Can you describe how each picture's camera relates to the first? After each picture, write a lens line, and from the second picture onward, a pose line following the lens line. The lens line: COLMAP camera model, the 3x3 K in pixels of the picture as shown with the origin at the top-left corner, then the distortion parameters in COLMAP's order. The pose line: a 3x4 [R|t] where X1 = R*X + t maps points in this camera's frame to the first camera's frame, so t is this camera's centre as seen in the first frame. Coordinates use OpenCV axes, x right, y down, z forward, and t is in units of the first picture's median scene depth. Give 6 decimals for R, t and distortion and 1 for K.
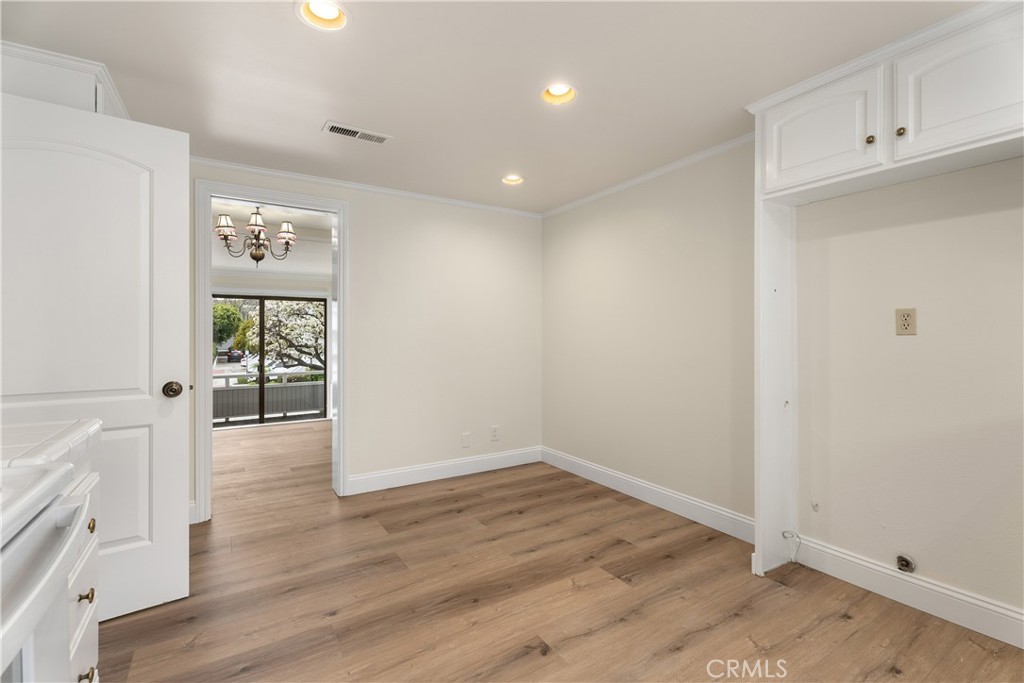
lens RADIAL K [[457.3, 0, 508.1], [0, 457.3, 334.4], [0, 0, 1]] dist [-0.000816, -0.000060]
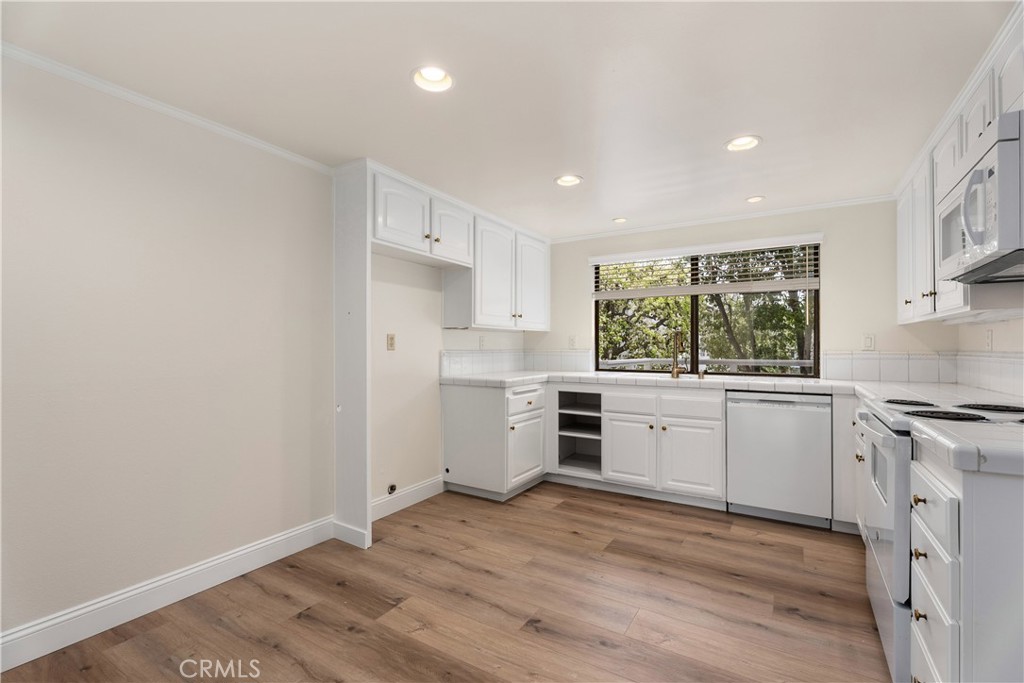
lens RADIAL K [[457.3, 0, 512.5], [0, 457.3, 348.3], [0, 0, 1]] dist [-0.000816, -0.000060]
pose [[-0.444849, 0.001205, 0.895605, -0.806034], [0.001341, 0.999999, -0.000679, -0.004296], [-0.895605, 0.000899, -0.444850, 1.345002]]
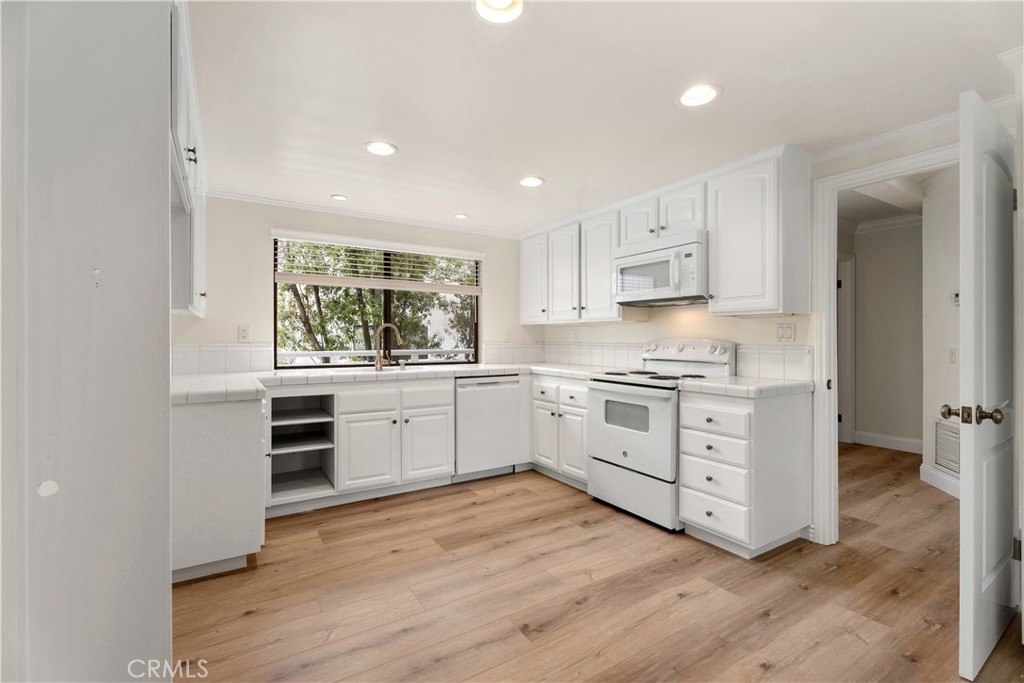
lens RADIAL K [[457.3, 0, 516.0], [0, 457.3, 337.6], [0, 0, 1]] dist [-0.000816, -0.000060]
pose [[-0.999849, 0.002030, -0.017249, 0.103015], [0.002057, 0.999997, -0.001552, -0.016258], [0.017245, -0.001588, -0.999850, 1.818322]]
